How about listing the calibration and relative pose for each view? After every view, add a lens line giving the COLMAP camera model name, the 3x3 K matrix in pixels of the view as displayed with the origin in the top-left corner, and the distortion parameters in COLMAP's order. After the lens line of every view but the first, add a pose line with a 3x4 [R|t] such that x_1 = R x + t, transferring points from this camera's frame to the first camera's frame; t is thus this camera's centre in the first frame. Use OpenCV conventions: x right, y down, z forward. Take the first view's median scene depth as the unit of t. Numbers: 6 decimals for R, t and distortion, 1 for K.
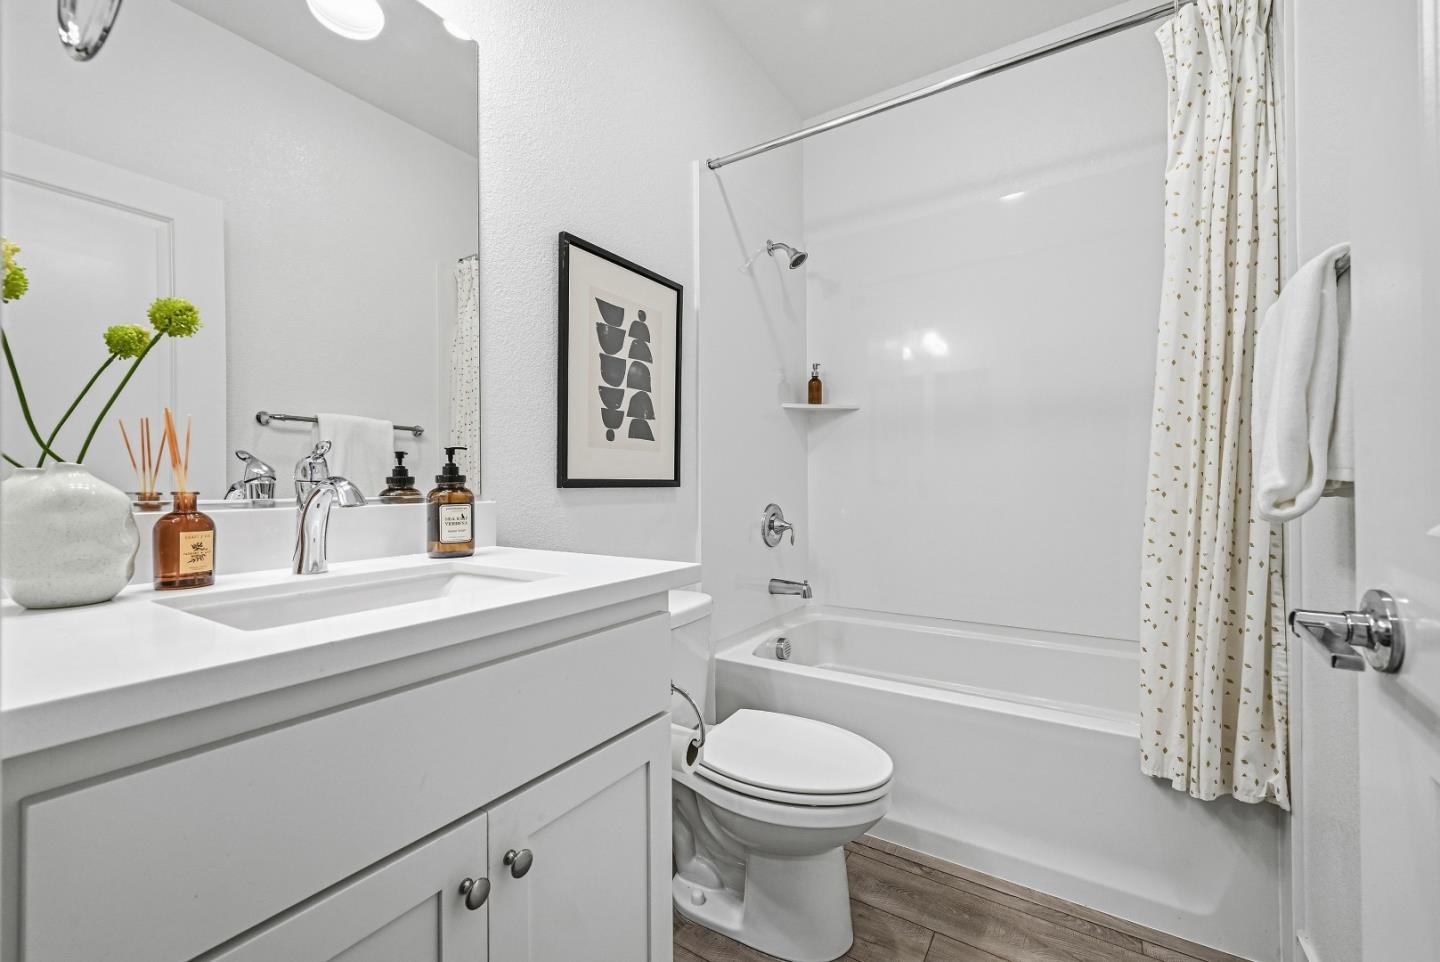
lens RADIAL K [[589.6, 0, 723.8], [0, 589.6, 481.5], [0, 0, 1]] dist [0.000065, -0.000268]
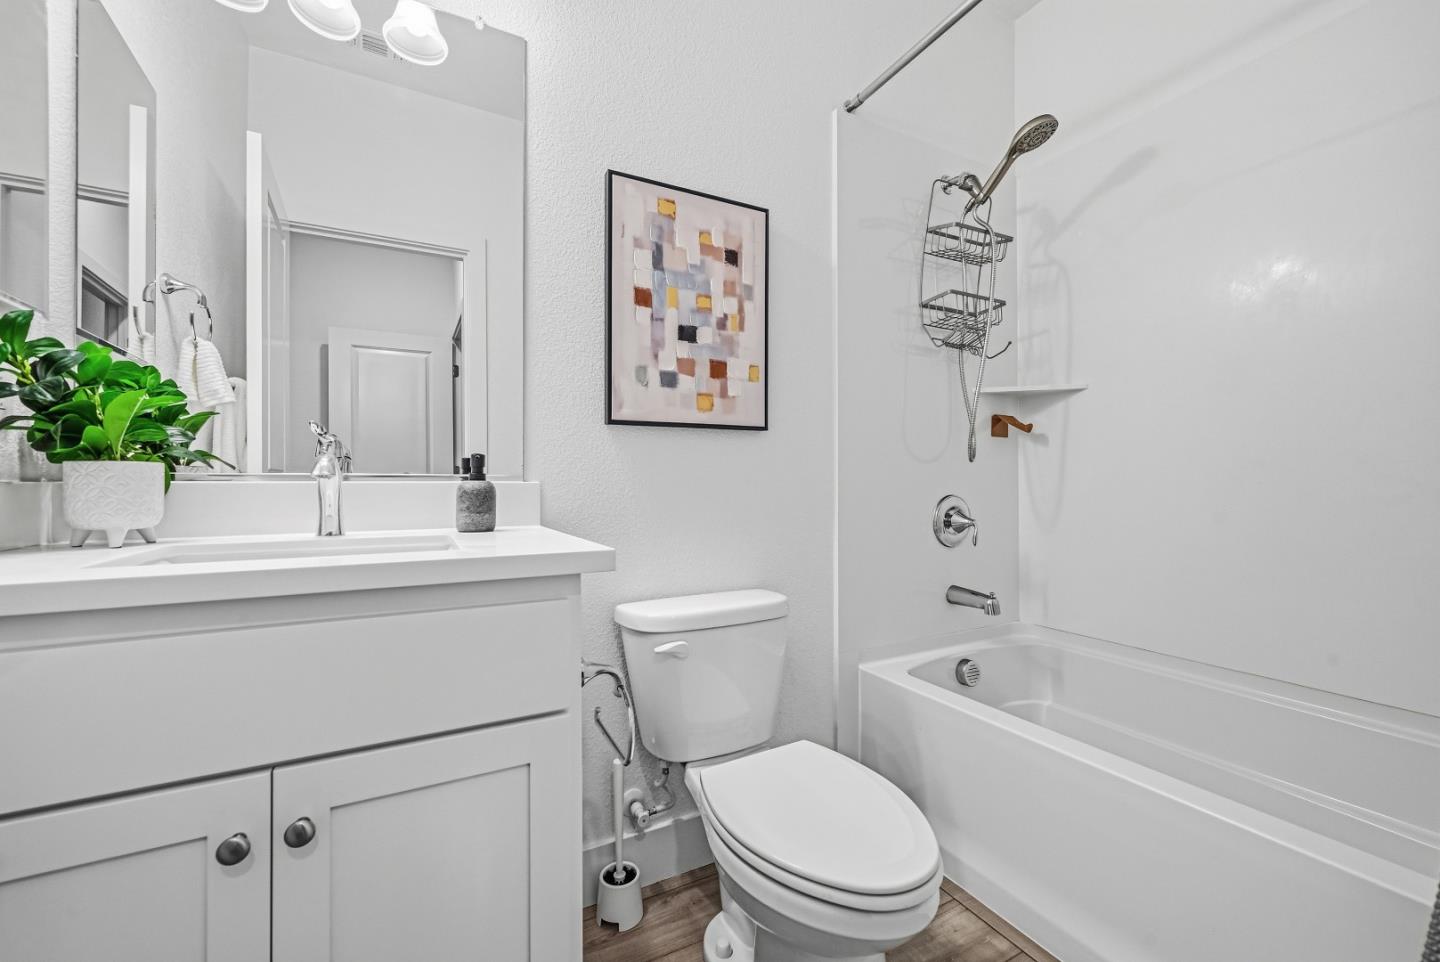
lens RADIAL K [[589.6, 0, 722.5], [0, 589.6, 484.0], [0, 0, 1]] dist [0.000065, -0.000268]
pose [[0.884687, -0.000129, -0.466186, 0.186639], [0.001973, 0.999992, 0.003468, 0.018178], [0.466182, -0.003988, 0.884680, 0.120742]]
